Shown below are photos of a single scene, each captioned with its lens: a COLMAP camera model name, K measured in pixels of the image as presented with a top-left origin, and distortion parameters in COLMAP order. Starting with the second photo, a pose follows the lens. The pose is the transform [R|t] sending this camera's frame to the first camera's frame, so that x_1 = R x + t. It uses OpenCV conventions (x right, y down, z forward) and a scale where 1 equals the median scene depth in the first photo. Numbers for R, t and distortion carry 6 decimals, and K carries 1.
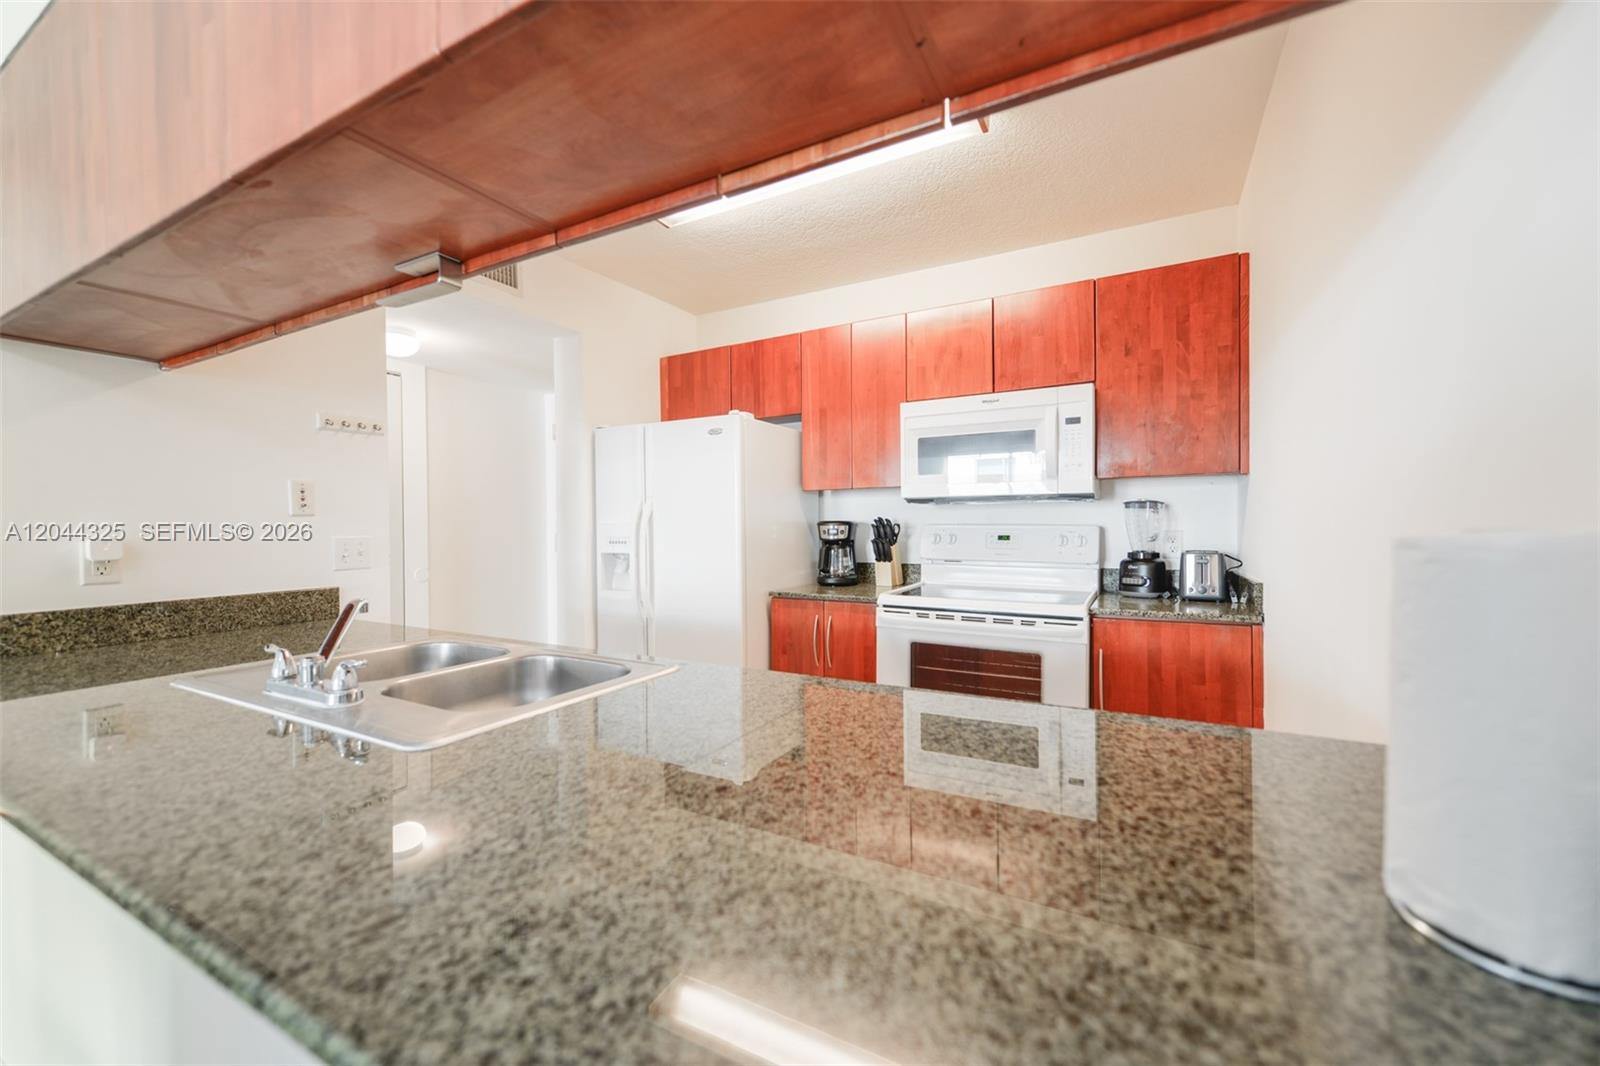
lens RADIAL K [[637.4, 0, 800.9], [0, 637.4, 534.7], [0, 0, 1]] dist [0.001146, -0.002284]
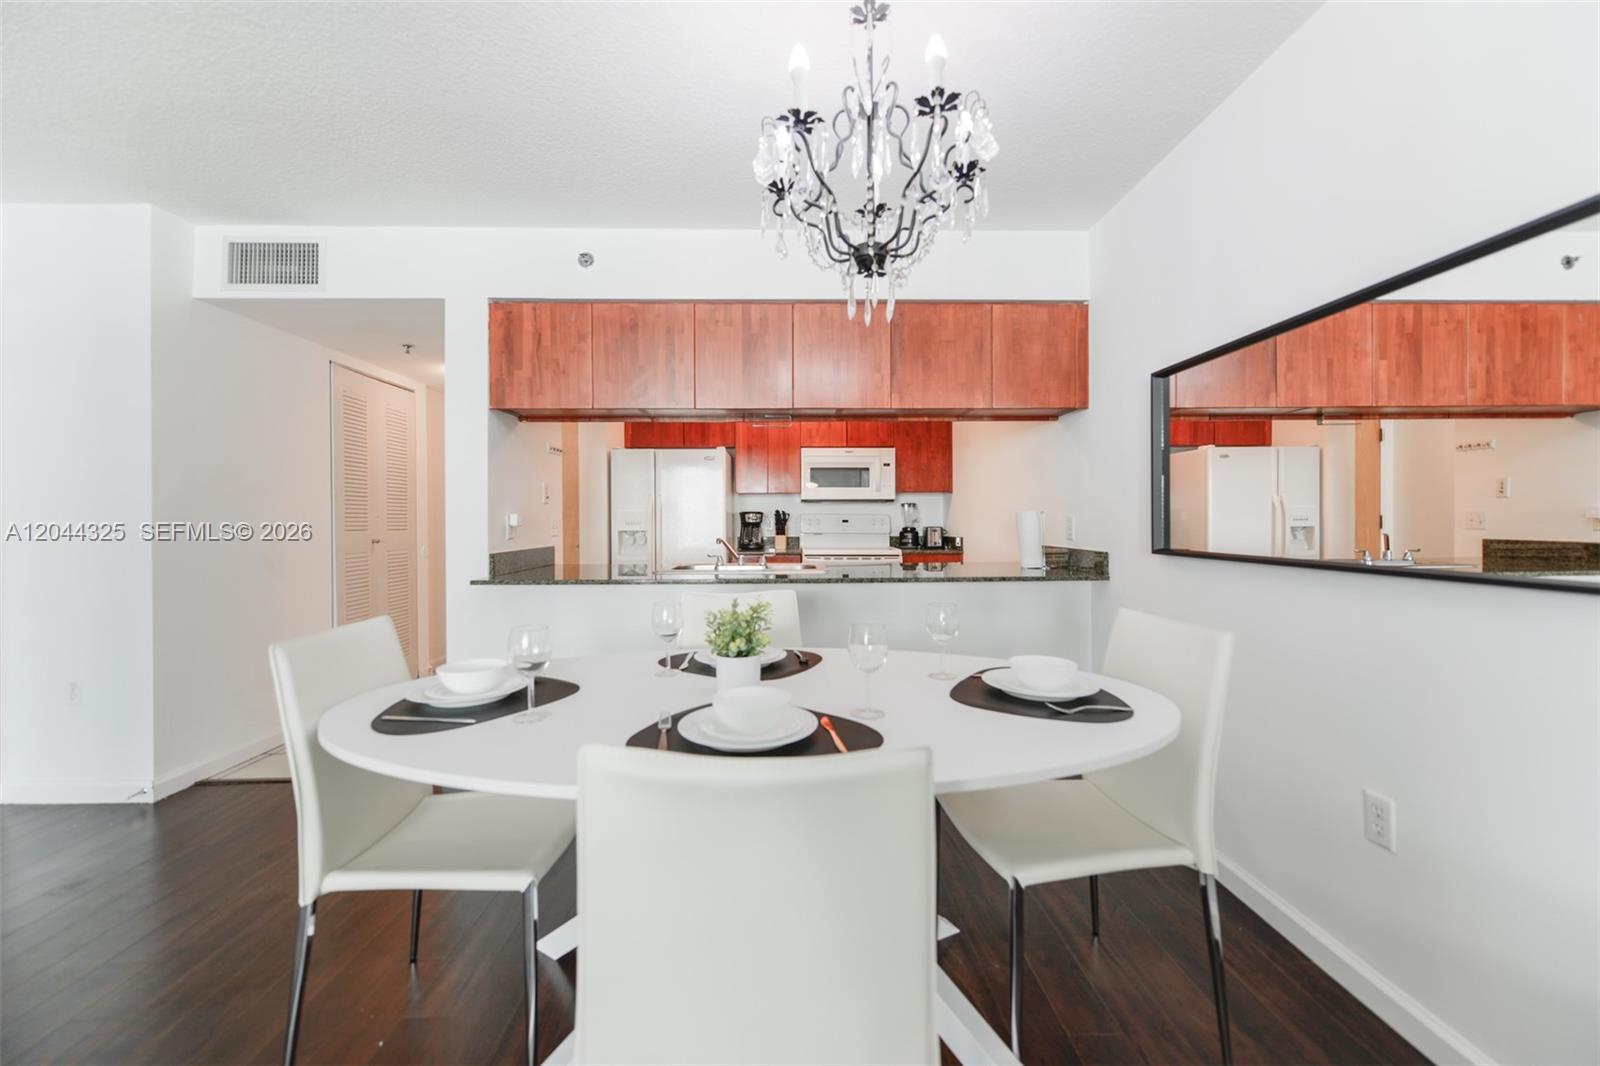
lens RADIAL K [[637.4, 0, 805.4], [0, 637.4, 524.8], [0, 0, 1]] dist [0.001146, -0.002284]
pose [[0.860480, 0.003604, 0.509471, -0.849252], [0.003726, 0.999904, -0.013368, 0.045929], [-0.509470, 0.013401, 0.860384, -0.655704]]
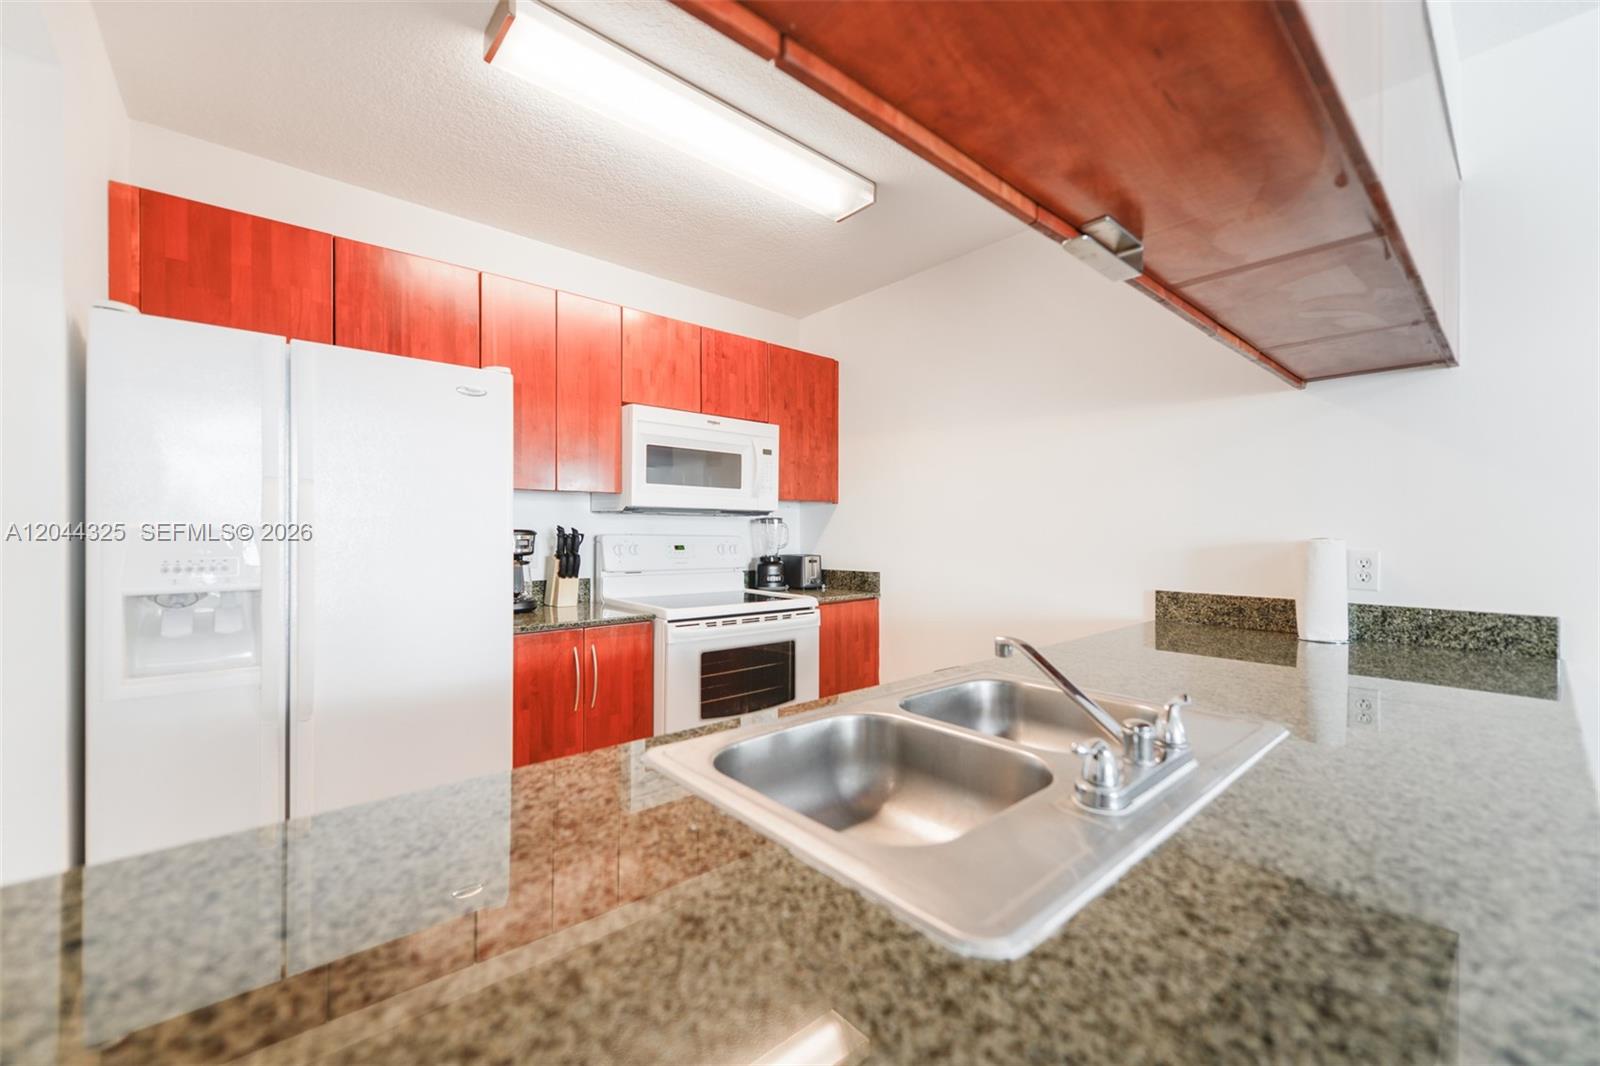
lens RADIAL K [[637.4, 0, 807.3], [0, 637.4, 537.3], [0, 0, 1]] dist [0.001146, -0.002284]
pose [[0.334909, 0.002977, 0.942246, -0.688526], [0.008963, 0.999940, -0.006345, -0.004356], [-0.942208, 0.010570, 0.334862, 0.492419]]
